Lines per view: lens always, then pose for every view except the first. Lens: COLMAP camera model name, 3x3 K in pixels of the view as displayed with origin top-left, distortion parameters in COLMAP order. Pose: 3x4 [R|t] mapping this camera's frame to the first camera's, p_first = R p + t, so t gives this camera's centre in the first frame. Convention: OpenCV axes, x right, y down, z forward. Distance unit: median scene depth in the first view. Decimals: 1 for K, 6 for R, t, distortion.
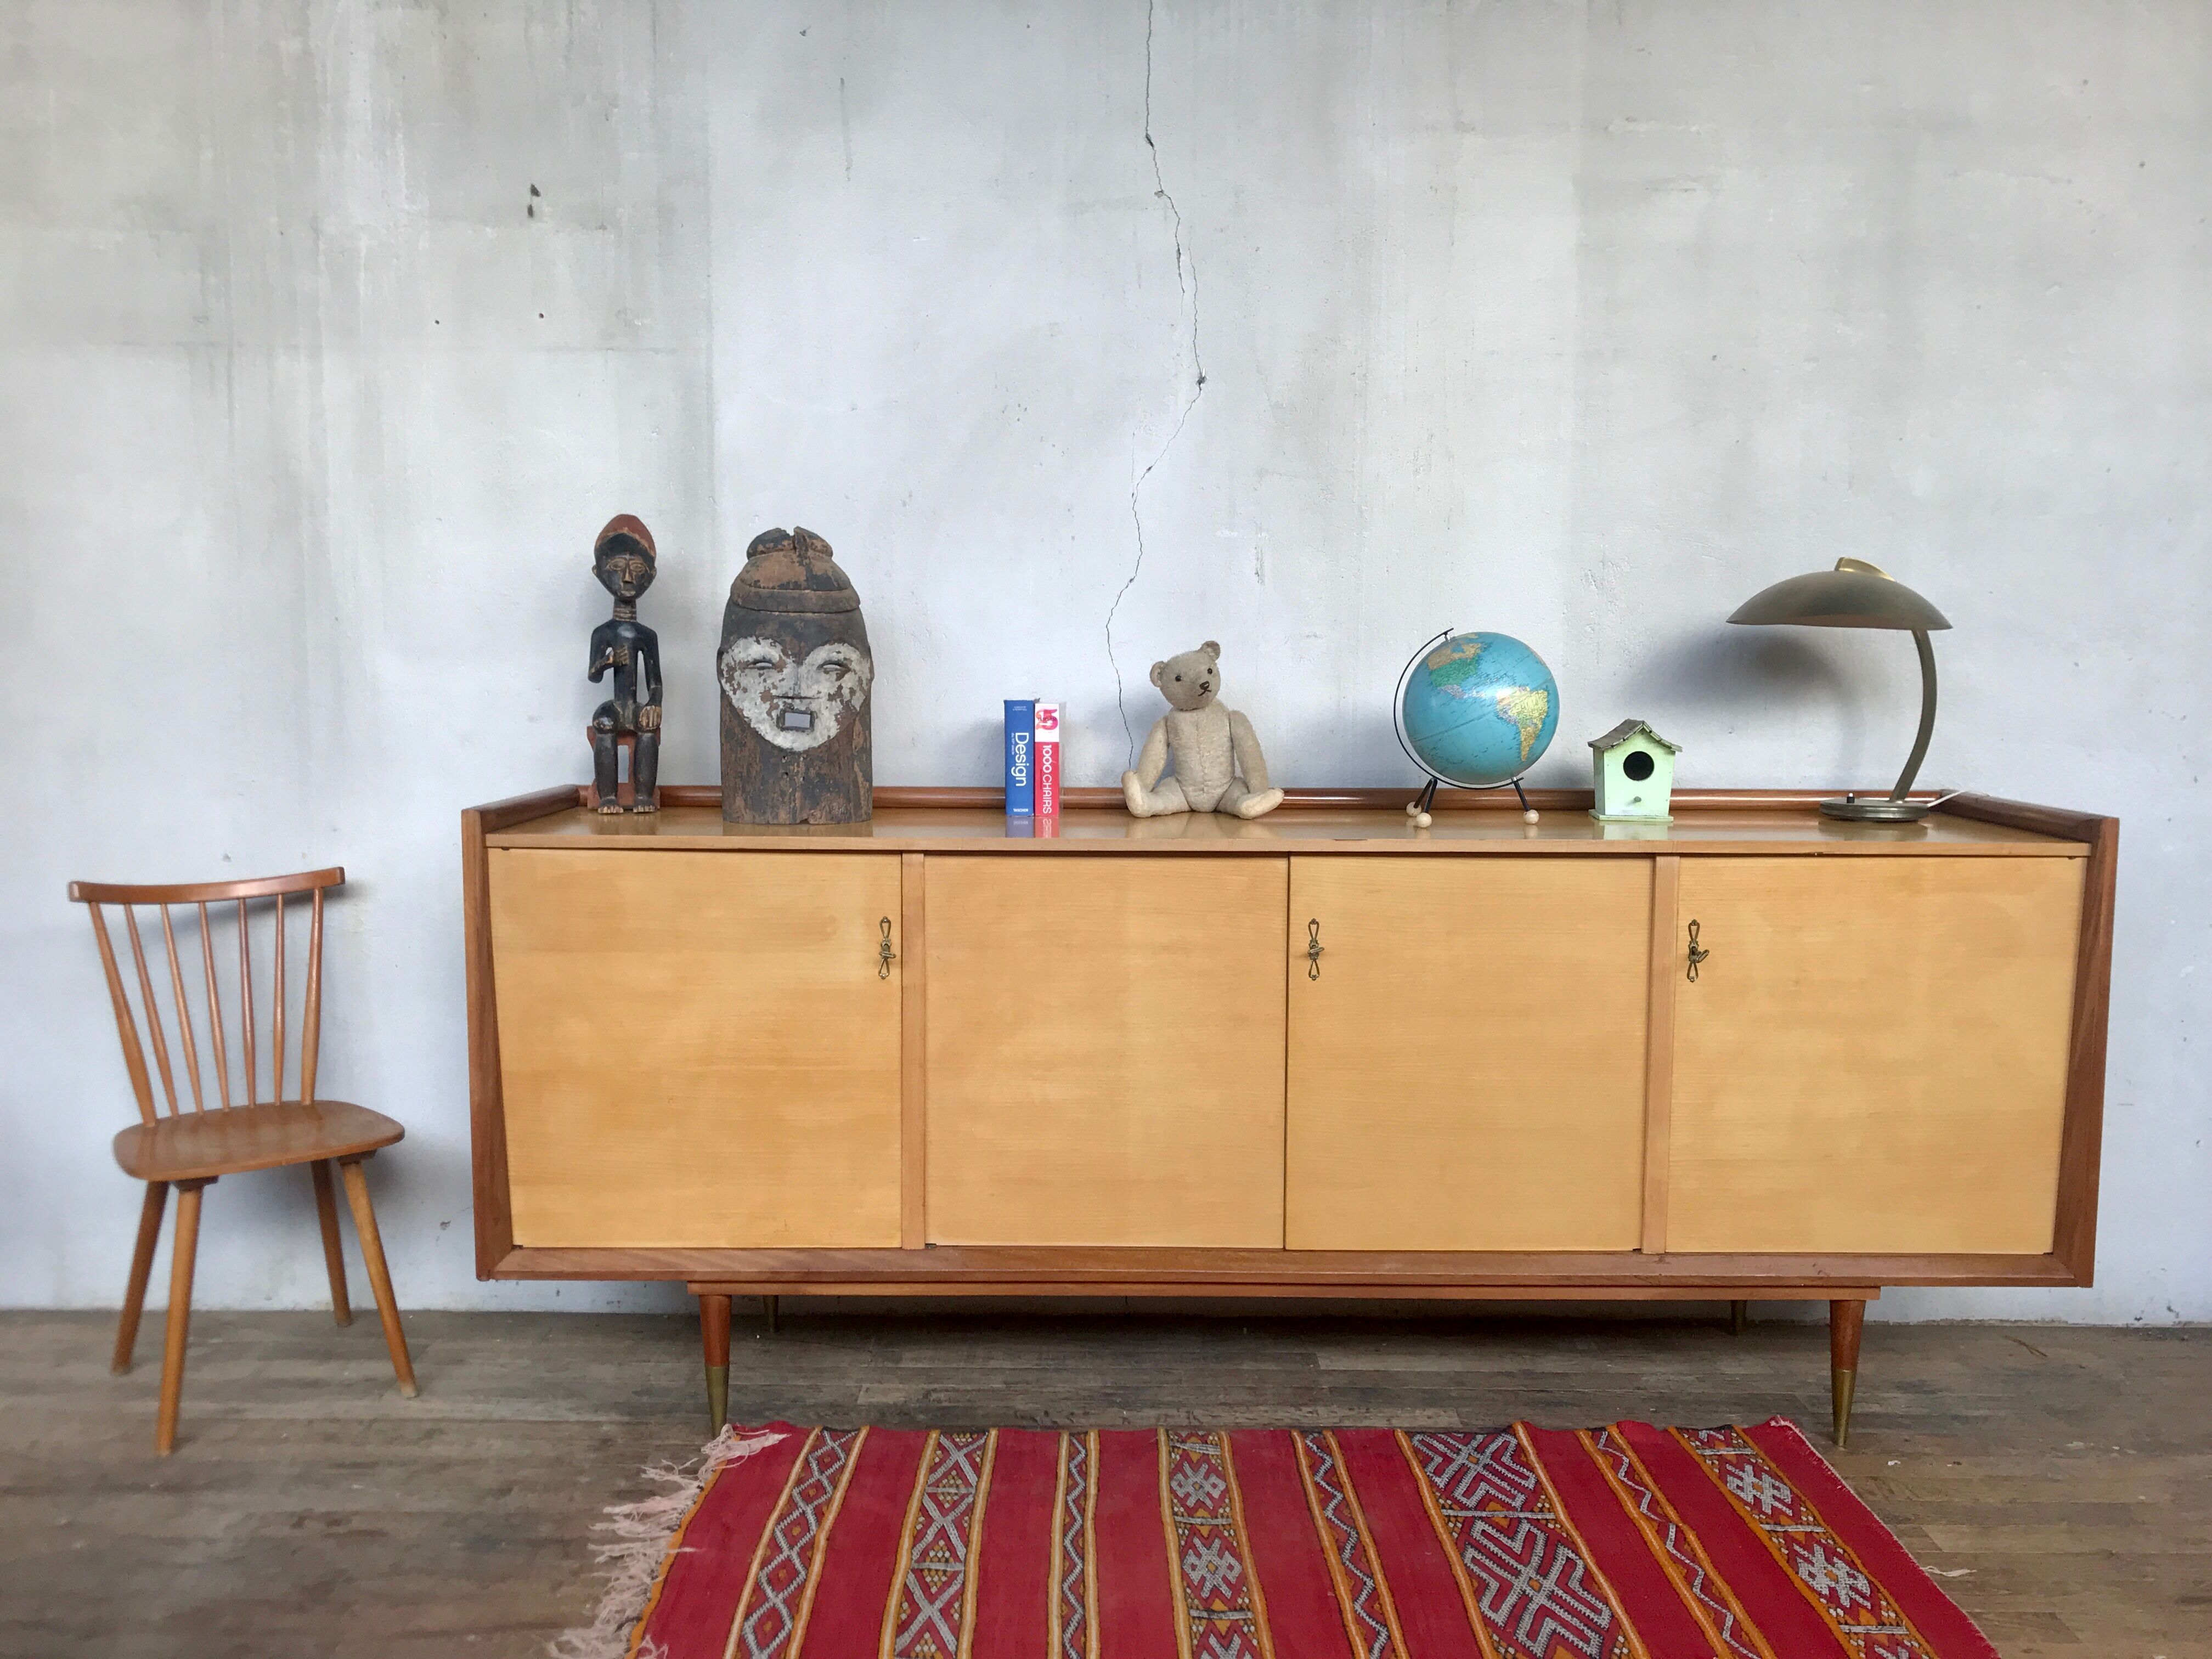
lens RADIAL K [[1806.6, 0, 1113.0], [0, 1806.6, 823.7], [0, 0, 1]] dist [0.020312, 0.008751]
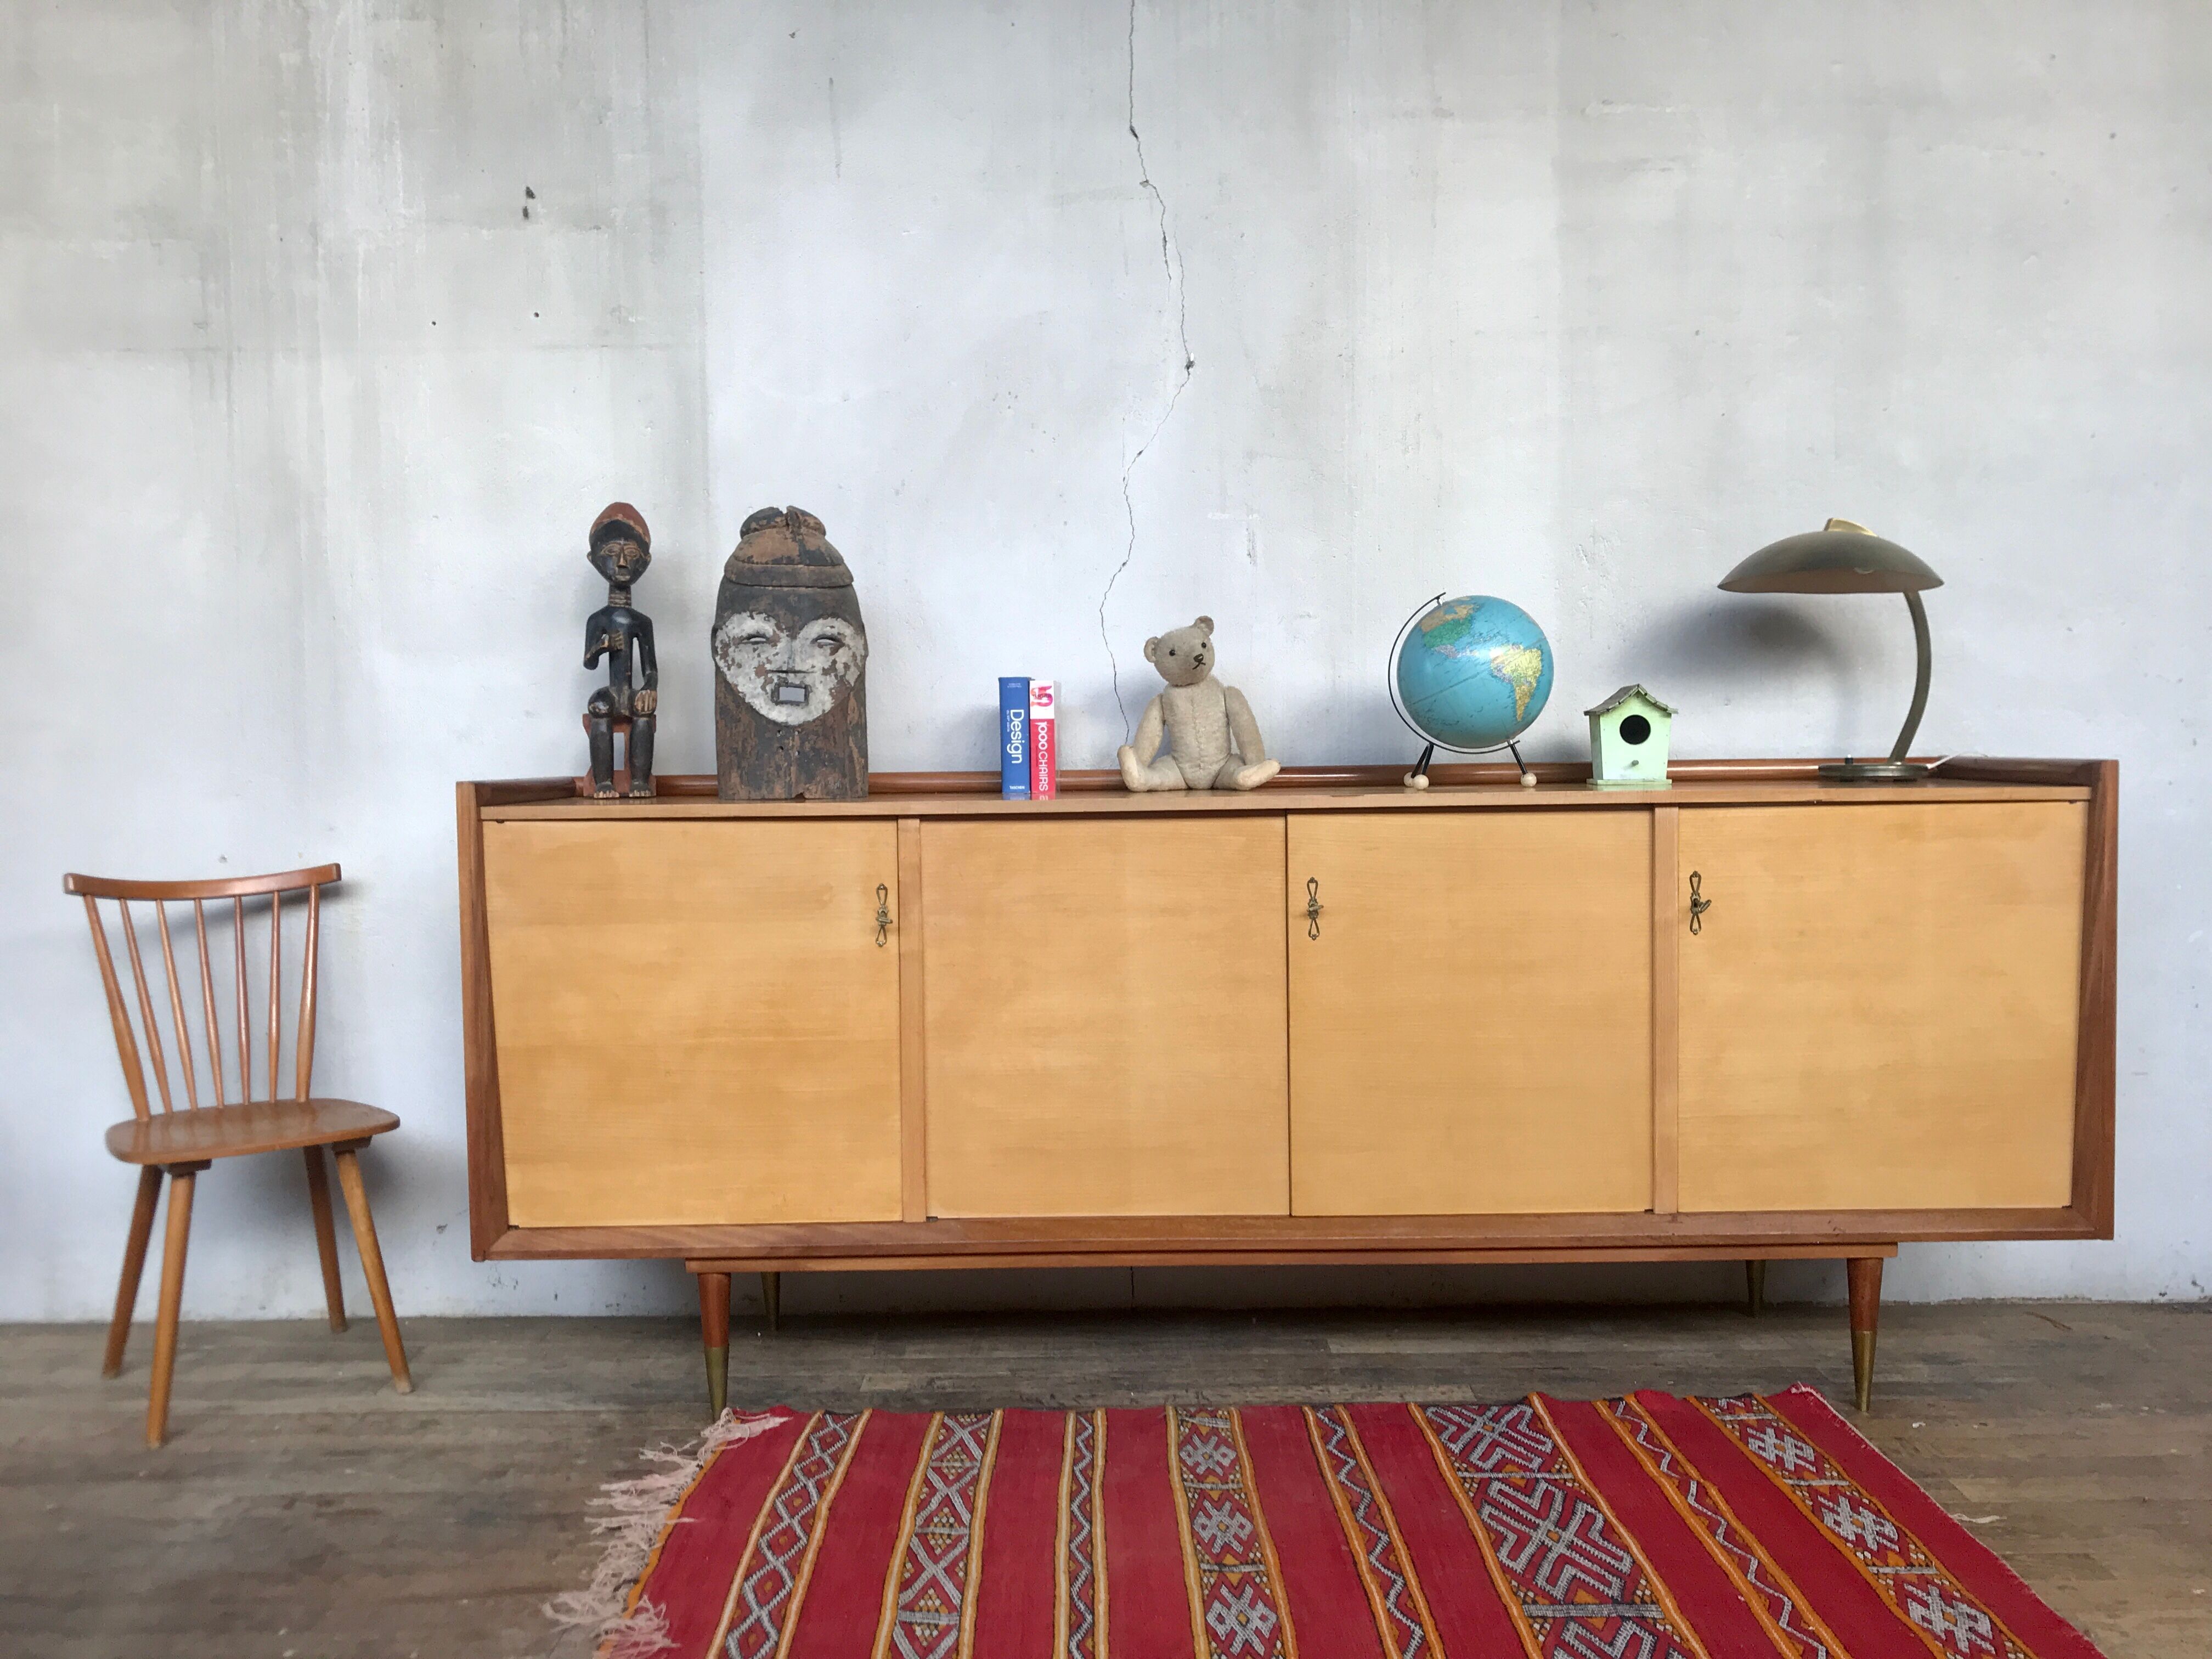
lens RADIAL K [[1806.6, 0, 1112.4], [0, 1806.6, 823.5], [0, 0, 1]] dist [0.020312, 0.008751]
pose [[0.999824, -0.018559, -0.002764, 0.004009], [0.018397, 0.998569, -0.050210, 0.065211], [0.003692, 0.050151, 0.998735, 0.004610]]
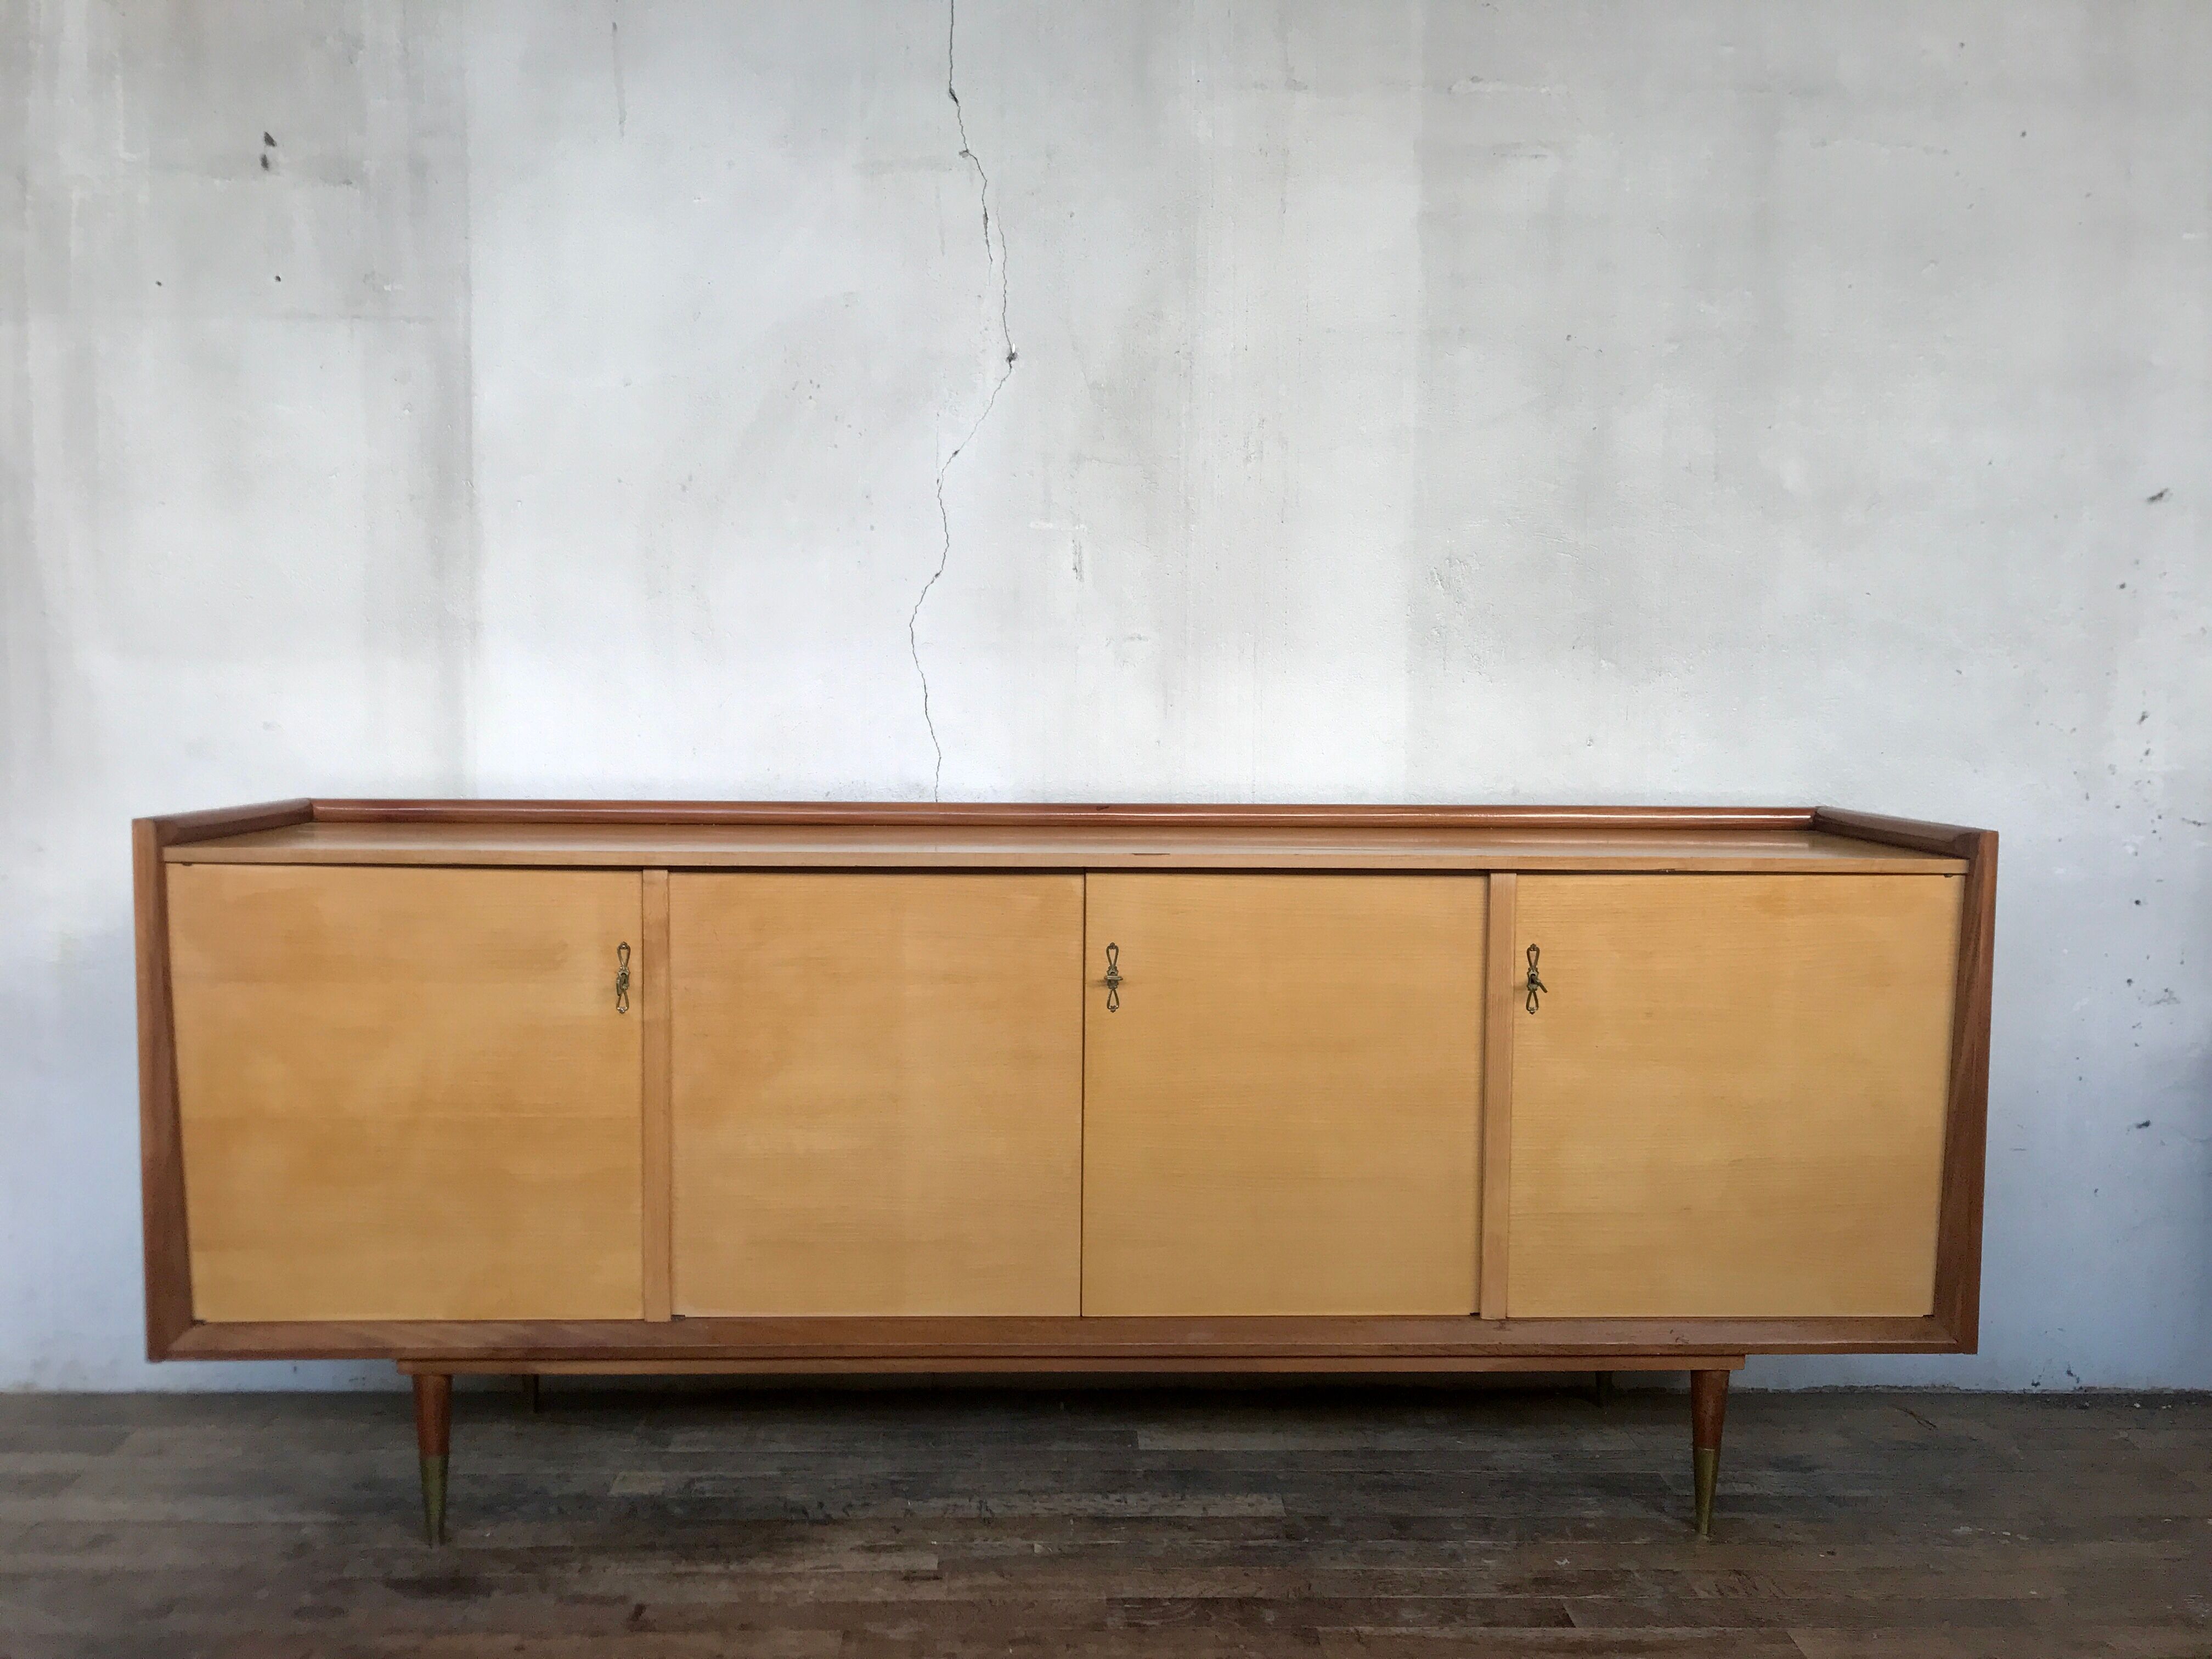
lens RADIAL K [[1806.6, 0, 1107.8], [0, 1806.6, 824.6], [0, 0, 1]] dist [0.020312, 0.008751]
pose [[0.999605, 0.001321, 0.028084, 0.077784], [-0.000575, 0.999647, -0.026577, 0.016239], [-0.028109, 0.026551, 0.999252, 0.100156]]
